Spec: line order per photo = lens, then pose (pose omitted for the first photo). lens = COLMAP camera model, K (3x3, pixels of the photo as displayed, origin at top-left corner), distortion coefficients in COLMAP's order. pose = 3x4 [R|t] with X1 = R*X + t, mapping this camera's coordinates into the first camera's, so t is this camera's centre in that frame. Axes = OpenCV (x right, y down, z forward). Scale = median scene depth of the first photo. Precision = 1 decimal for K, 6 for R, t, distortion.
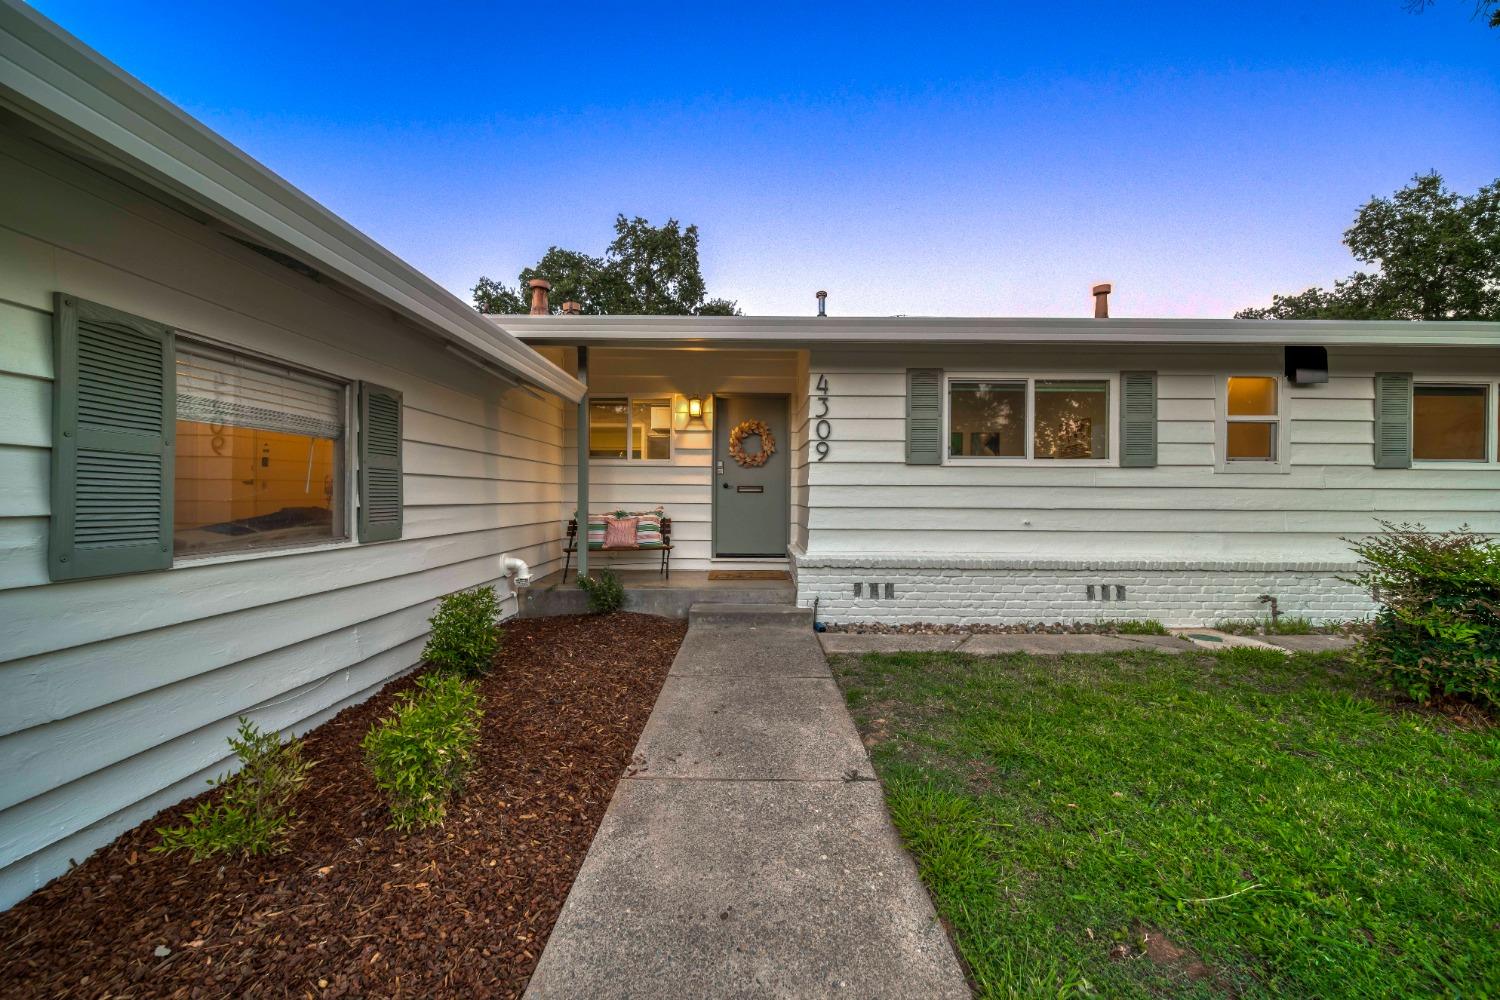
lens RADIAL K [[524.7, 0, 734.5], [0, 524.7, 496.2], [0, 0, 1]] dist [0.000435, -0.001920]
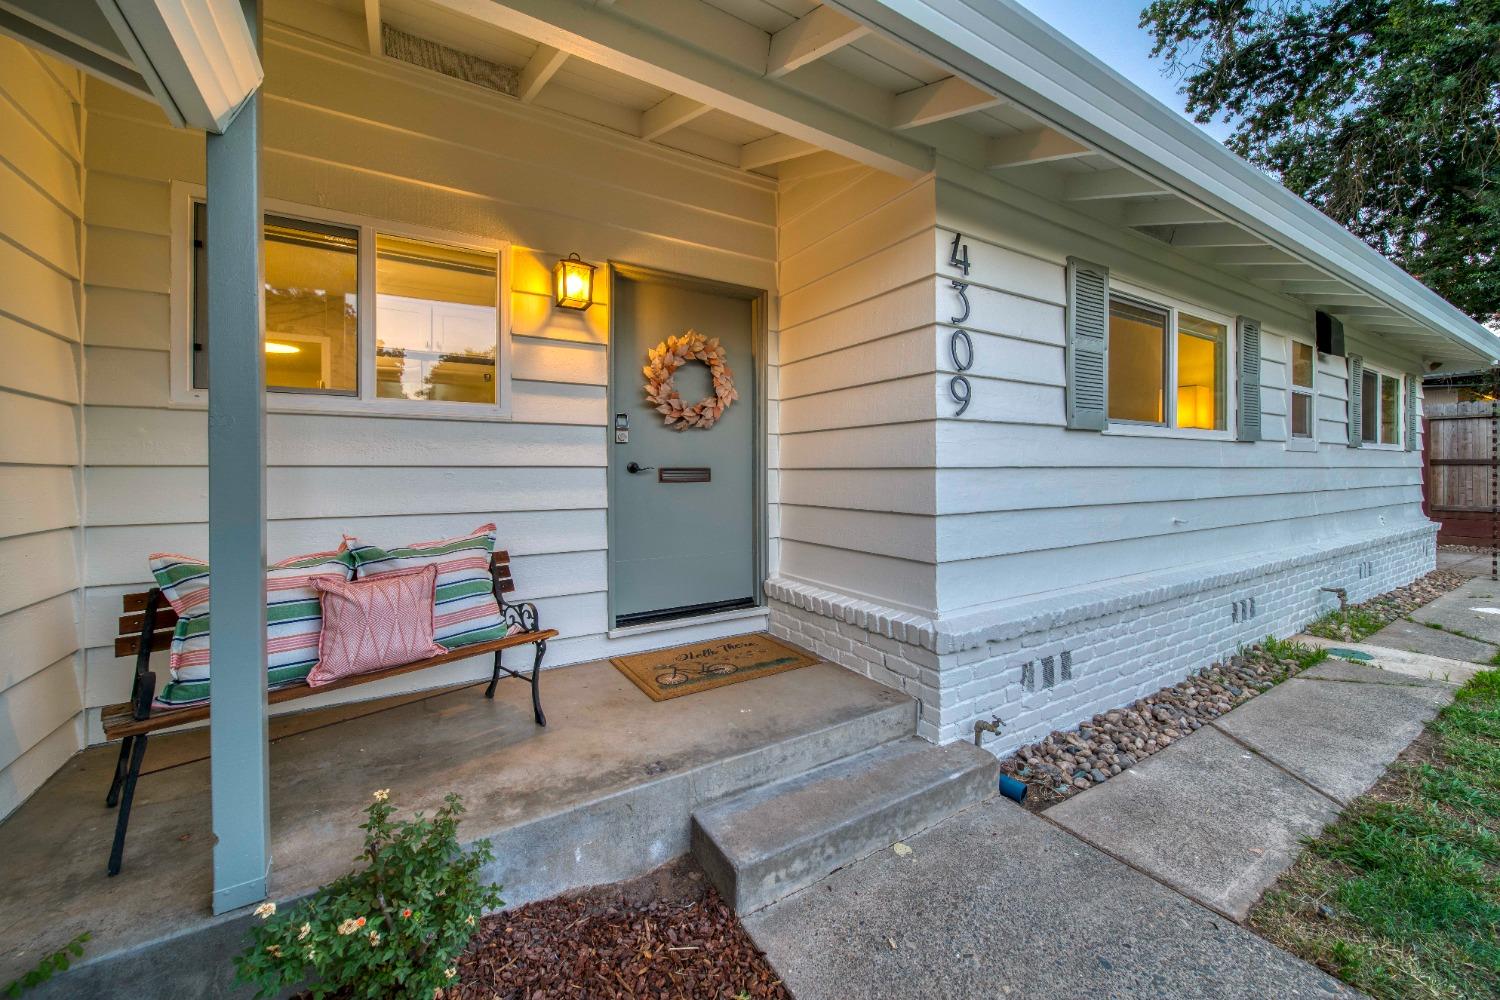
lens RADIAL K [[581.4, 0, 840.8], [0, 581.4, 470.8], [0, 0, 1]] dist [-0.001166, -0.000298]
pose [[0.811802, -0.009329, 0.583859, -0.186117], [0.013579, 0.999904, -0.002905, -0.014717], [-0.583775, 0.010286, 0.811850, 0.526740]]
